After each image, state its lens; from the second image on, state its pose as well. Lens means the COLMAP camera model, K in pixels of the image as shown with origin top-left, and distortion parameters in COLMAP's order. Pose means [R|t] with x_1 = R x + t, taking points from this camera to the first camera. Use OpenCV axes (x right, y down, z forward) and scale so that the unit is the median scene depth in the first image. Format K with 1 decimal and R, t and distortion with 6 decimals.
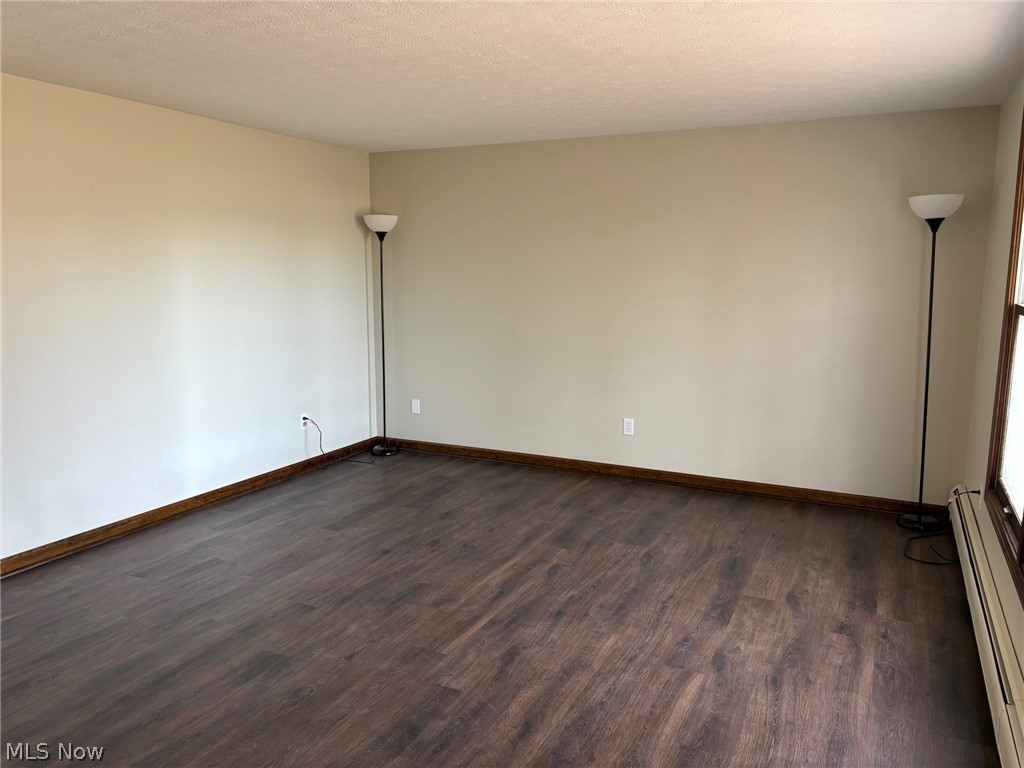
lens RADIAL K [[768.6, 0, 525.7], [0, 768.6, 414.4], [0, 0, 1]] dist [0.058952, -0.062503]
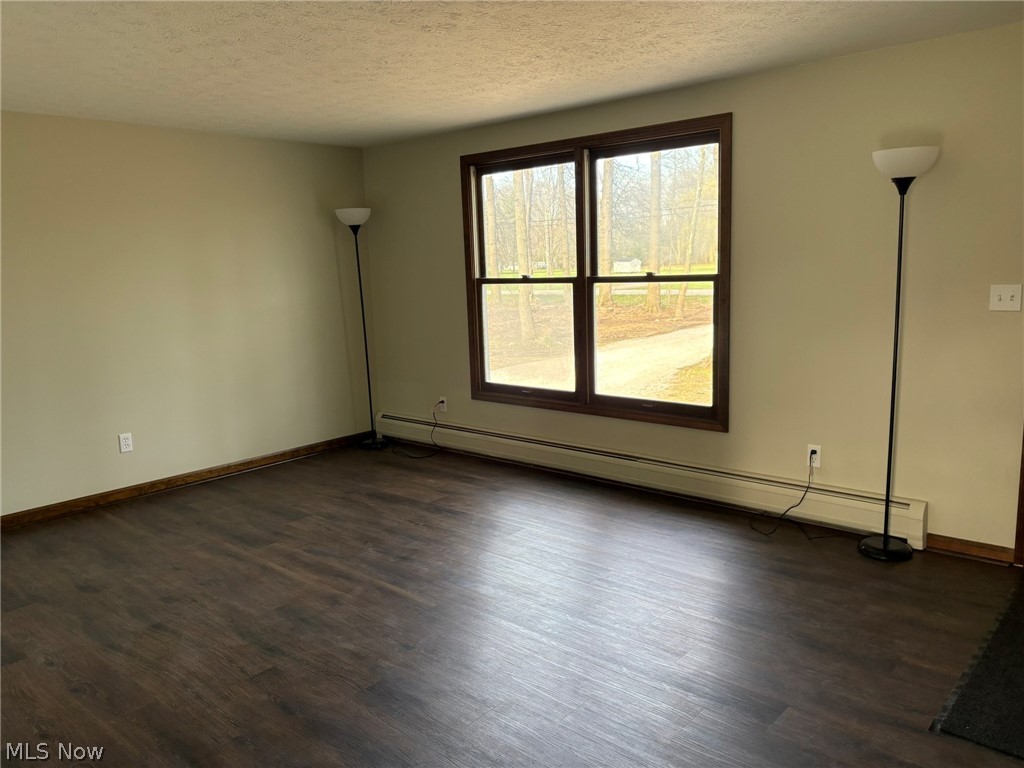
lens RADIAL K [[768.6, 0, 510.9], [0, 768.6, 386.4], [0, 0, 1]] dist [0.058952, -0.062503]
pose [[0.277555, -0.175655, 0.944515, -0.903546], [0.219662, 0.968702, 0.115603, -0.082996], [-0.935260, 0.175388, 0.307453, 0.428095]]
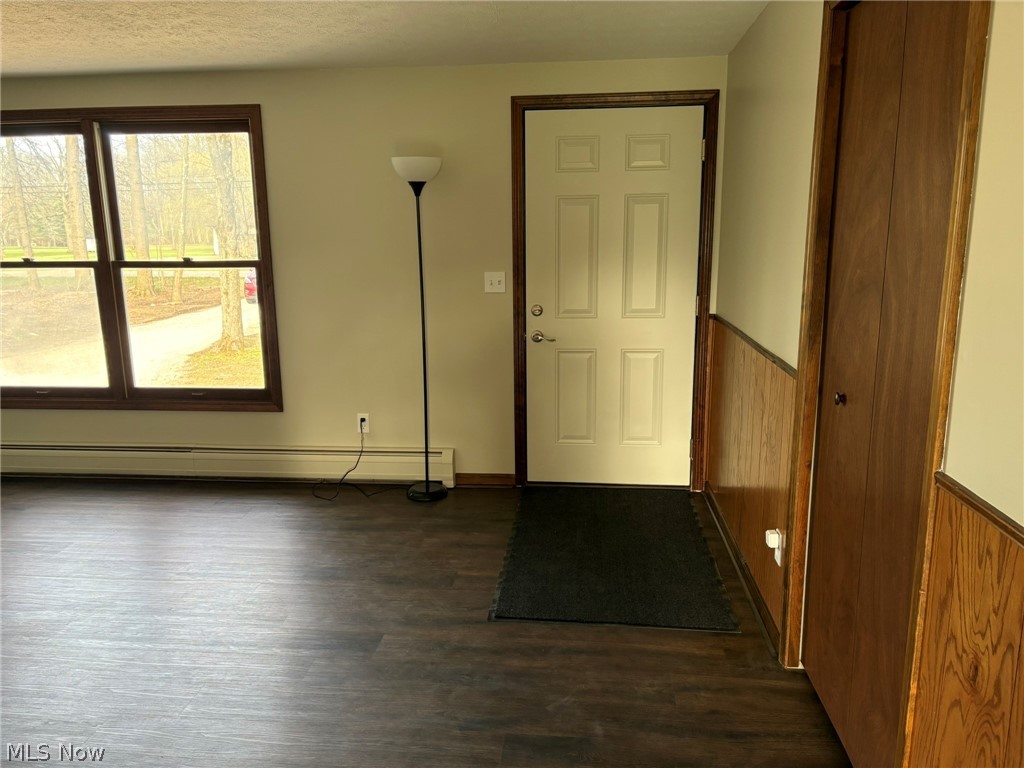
lens RADIAL K [[768.6, 0, 509.1], [0, 768.6, 385.6], [0, 0, 1]] dist [0.058952, -0.062503]
pose [[-0.336722, -0.193900, 0.921423, -0.970282], [0.186734, 0.945381, 0.267181, -0.110066], [-0.922902, 0.262027, -0.282123, 0.501012]]
